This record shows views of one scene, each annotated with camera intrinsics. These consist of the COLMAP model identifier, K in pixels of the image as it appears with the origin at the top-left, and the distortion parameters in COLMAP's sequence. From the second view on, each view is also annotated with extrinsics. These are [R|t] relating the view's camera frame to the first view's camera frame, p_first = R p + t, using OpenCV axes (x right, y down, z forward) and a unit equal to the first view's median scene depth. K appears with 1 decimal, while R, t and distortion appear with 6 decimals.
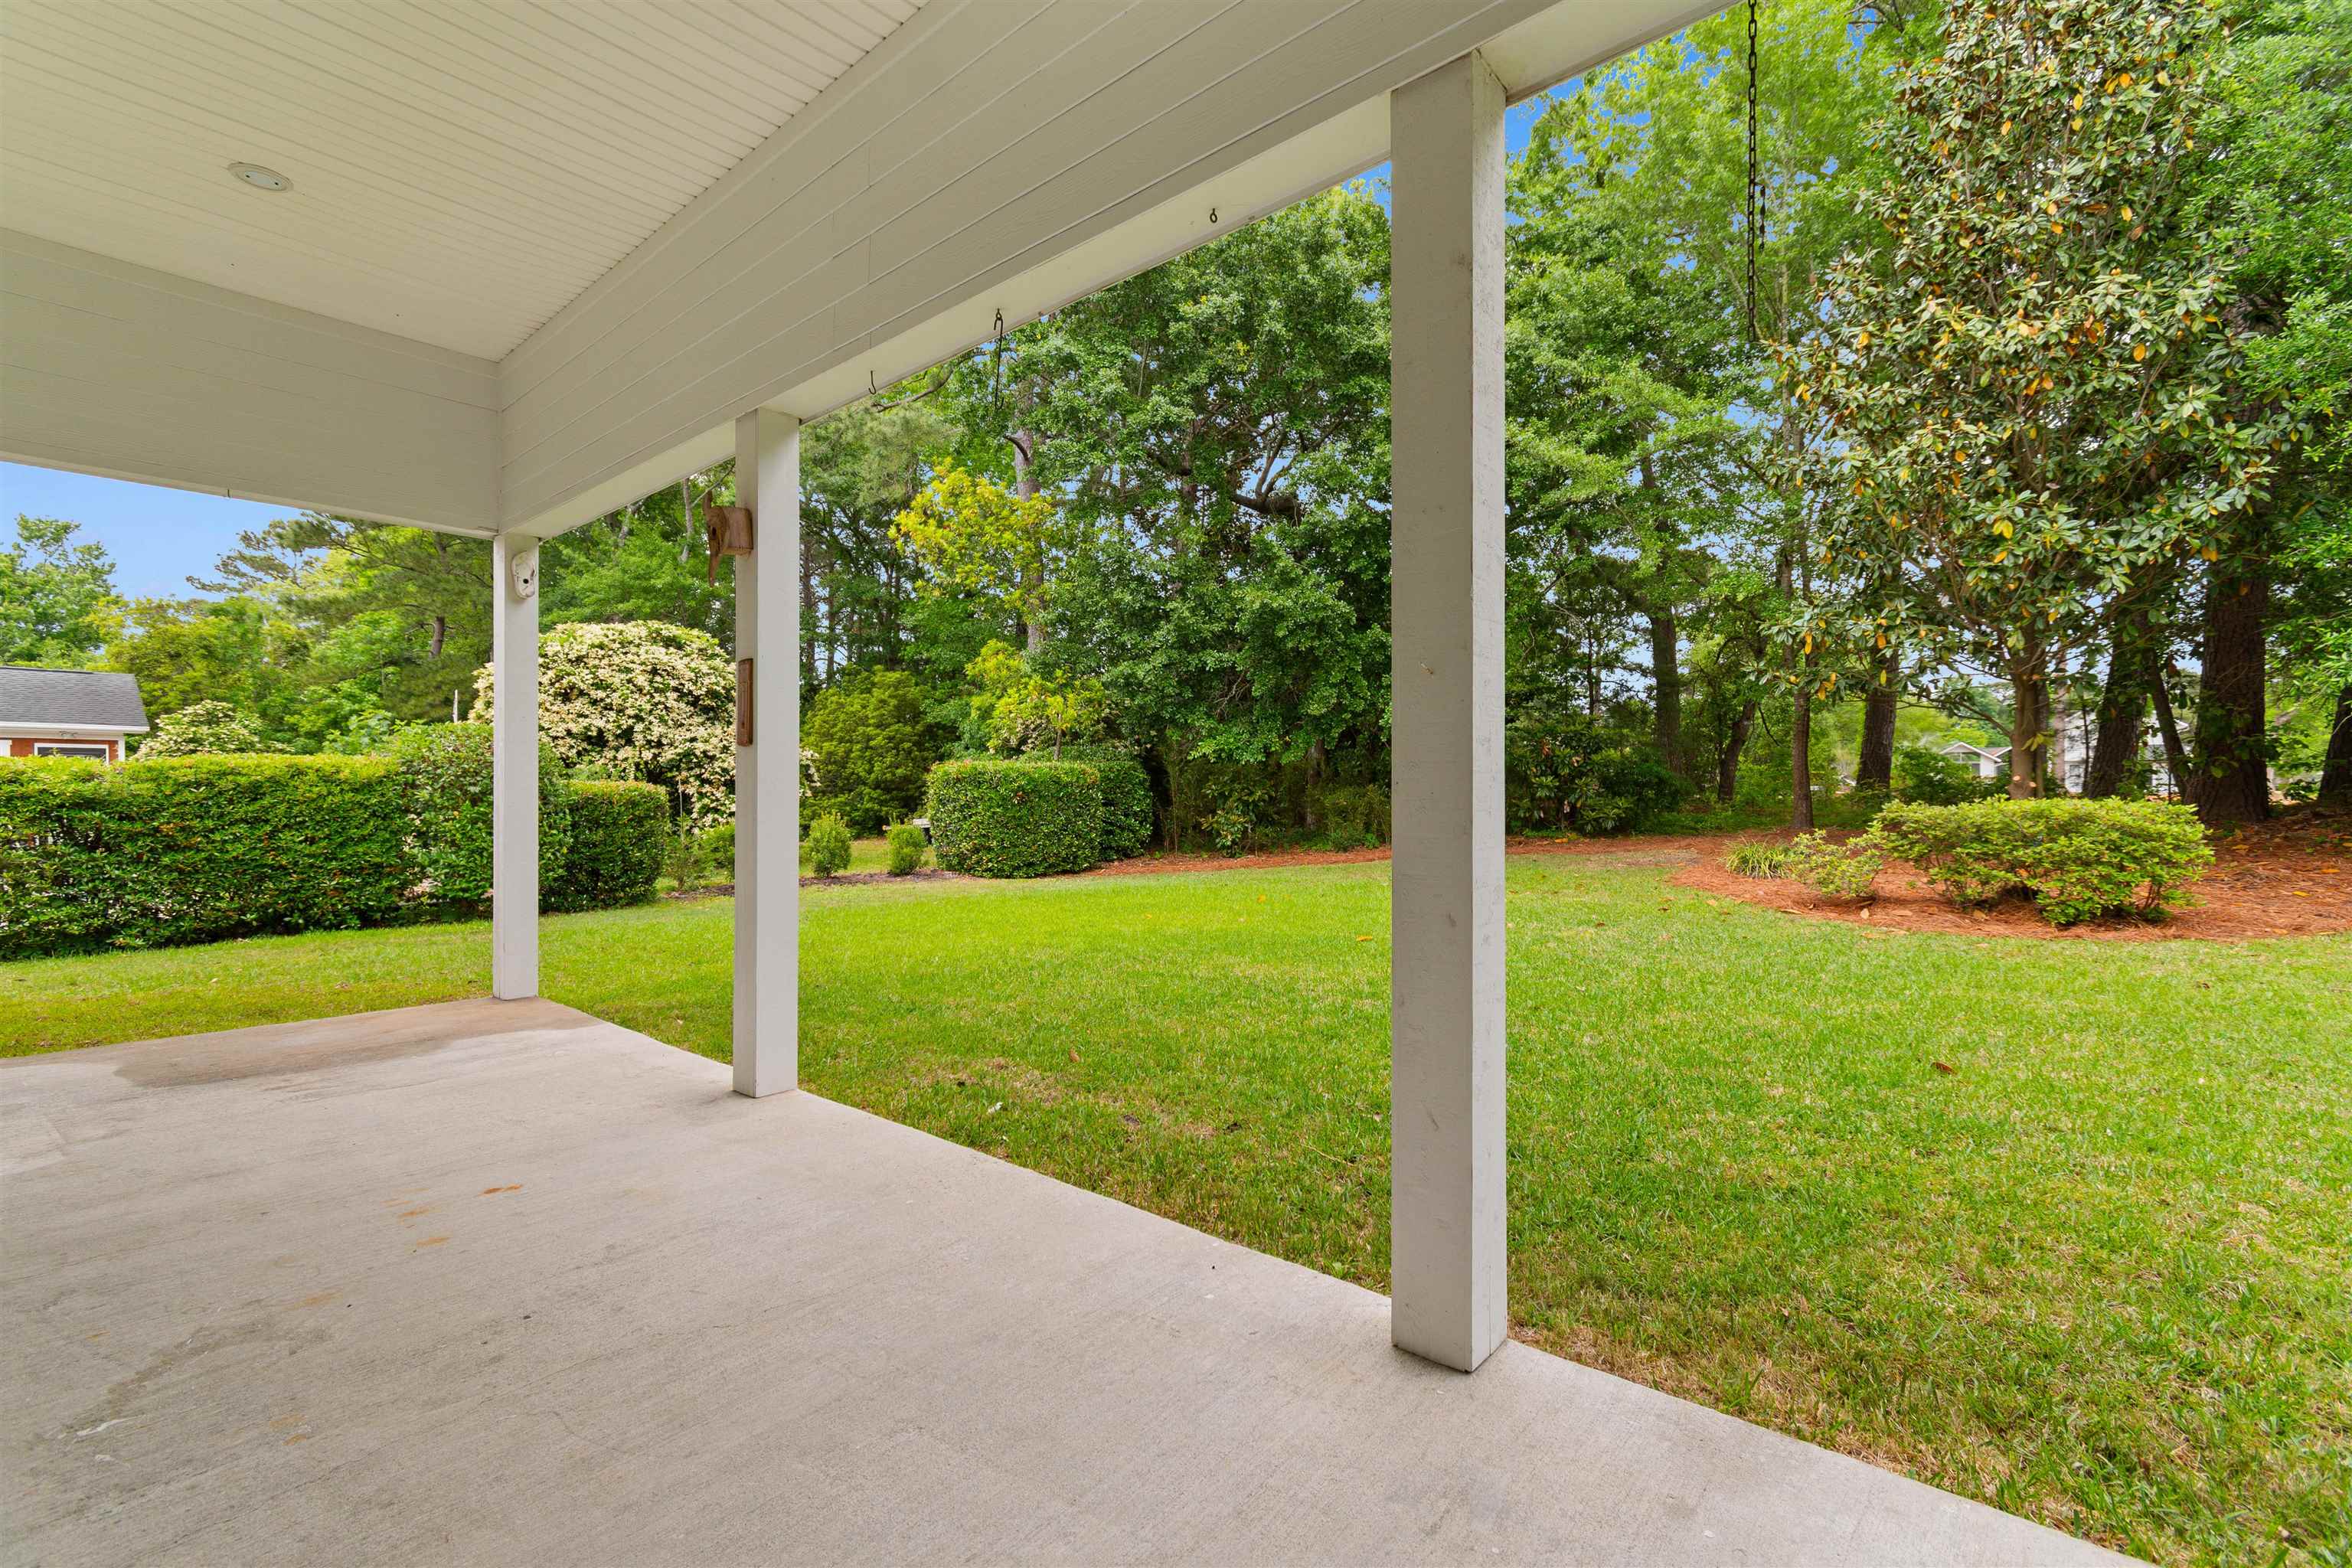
lens RADIAL K [[1044.6, 0, 1183.9], [0, 1044.6, 790.4], [0, 0, 1]] dist [0.007645, -0.003761]
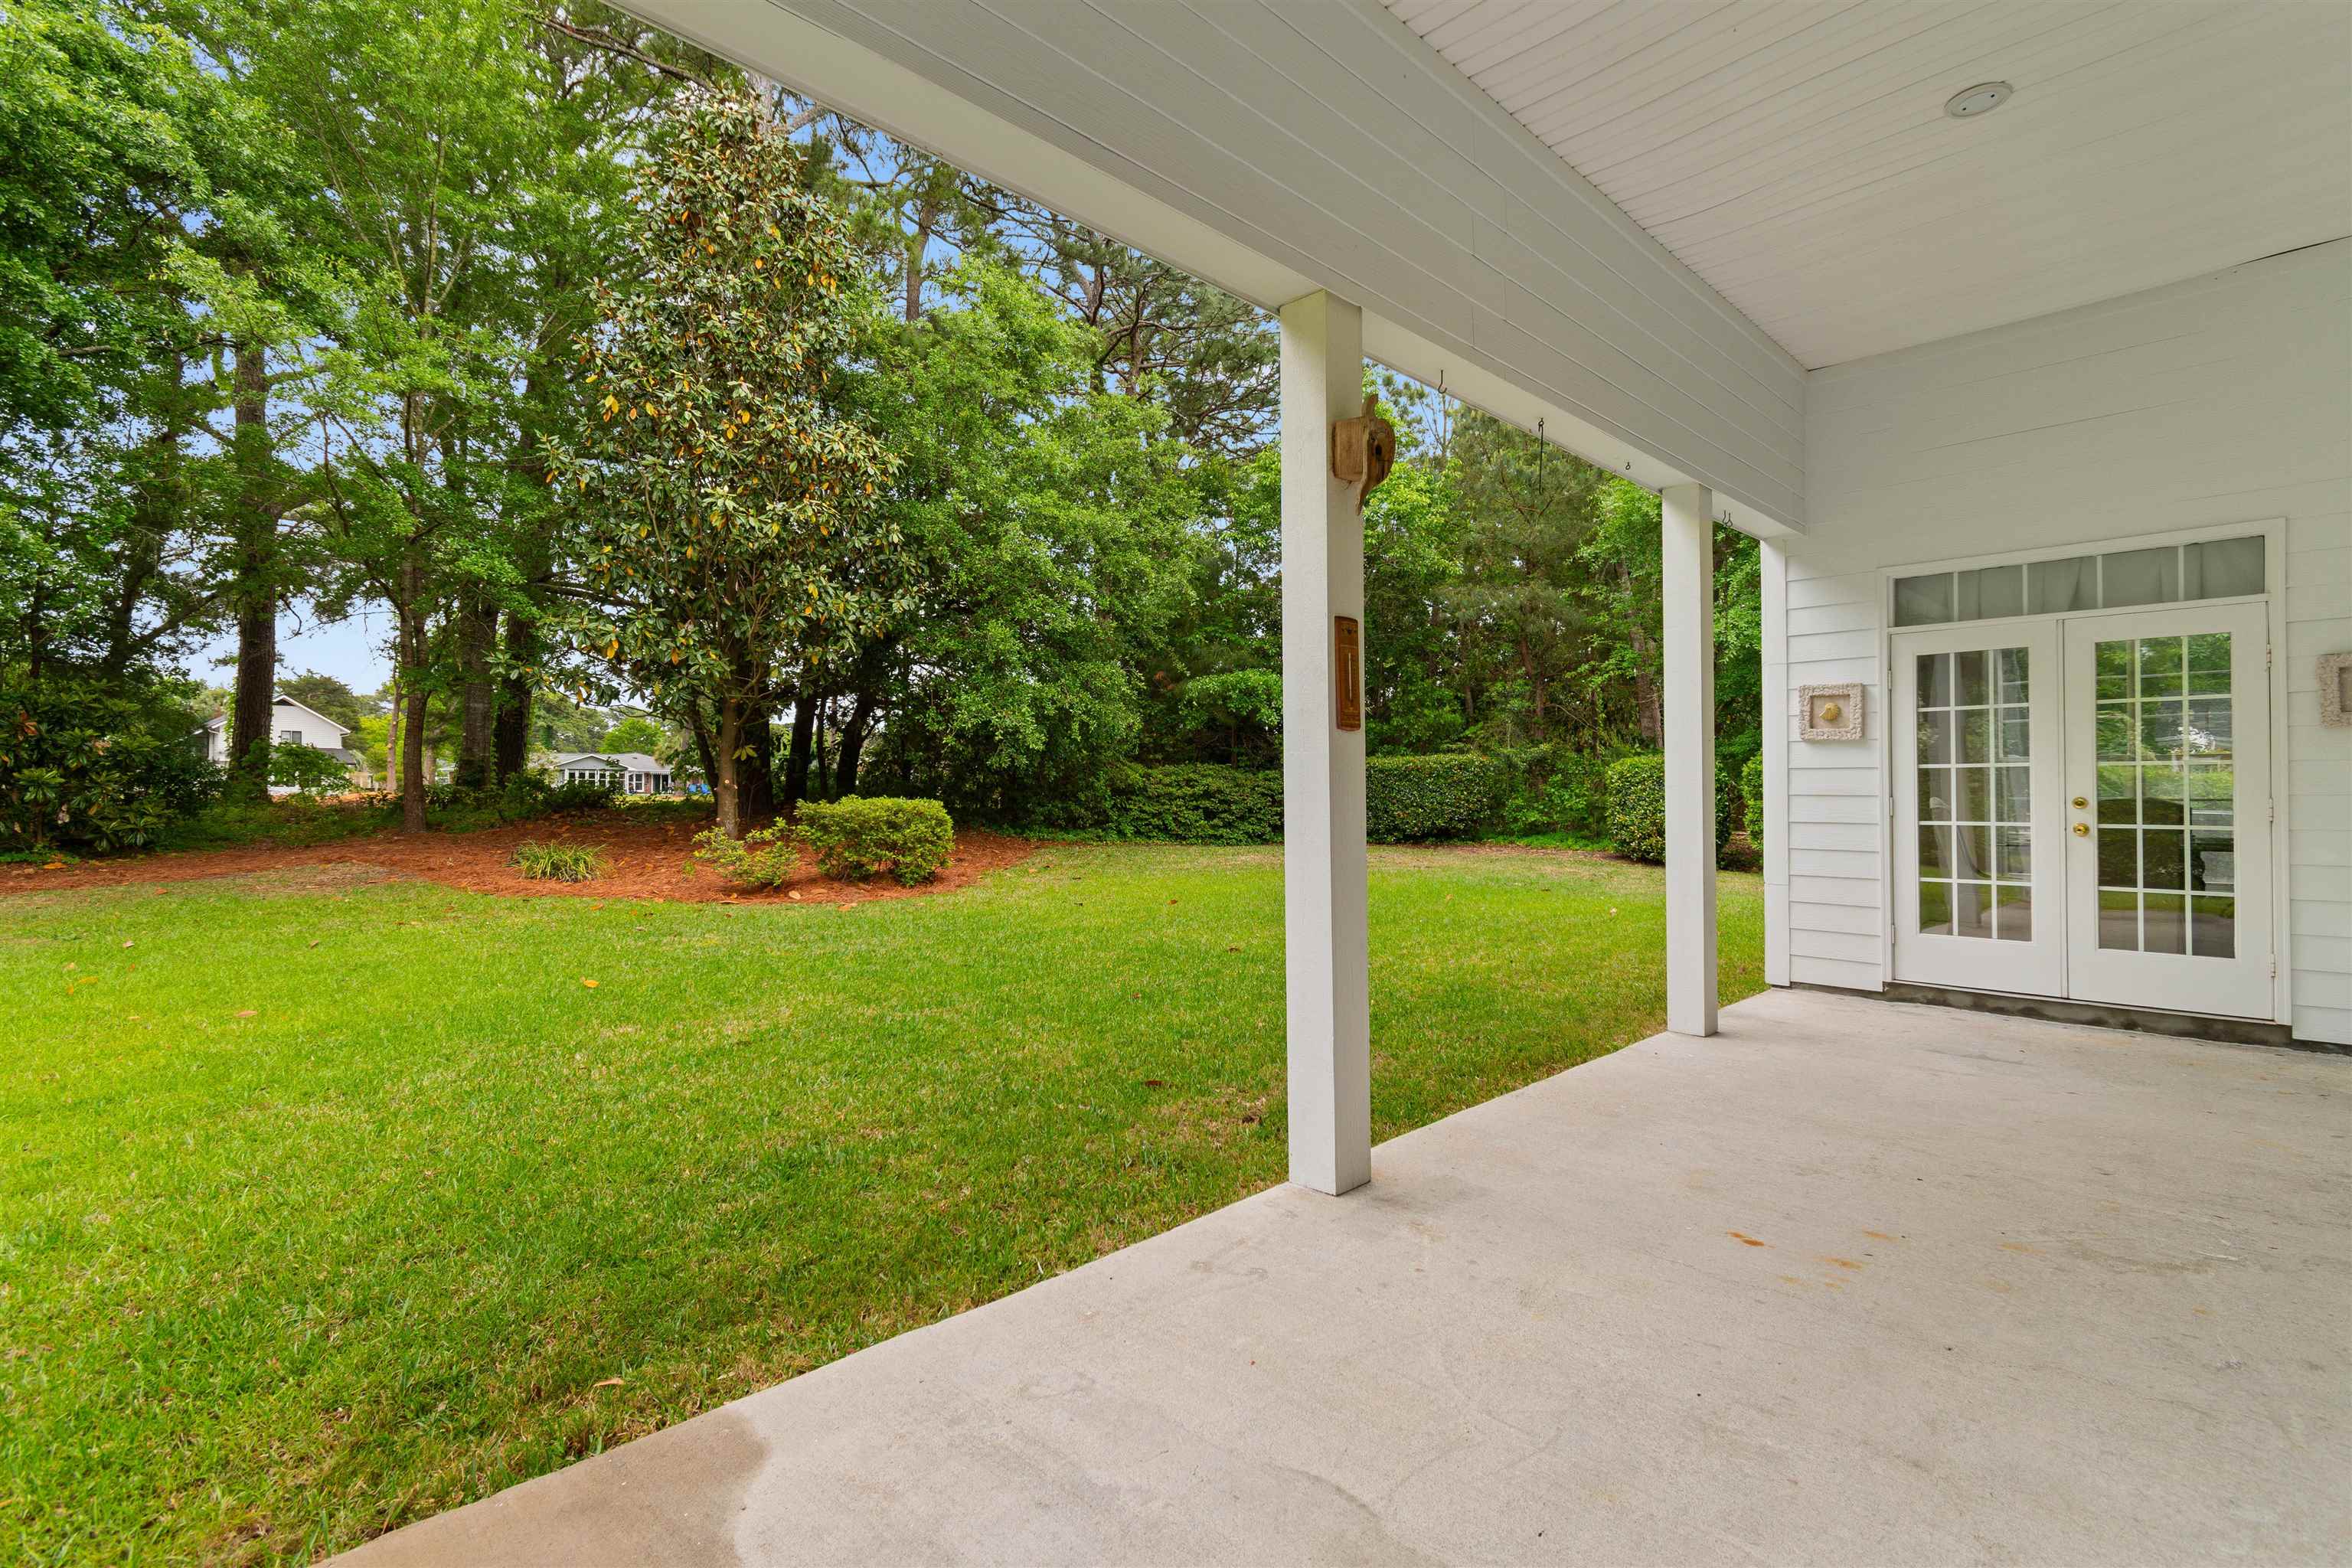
lens RADIAL K [[1044.6, 0, 1191.2], [0, 1044.6, 780.6], [0, 0, 1]] dist [0.007645, -0.003761]
pose [[0.093327, 0.013067, 0.995550, -1.163857], [-0.003723, 0.999911, -0.012776, 0.002200], [-0.995629, -0.002514, 0.093367, 1.017473]]
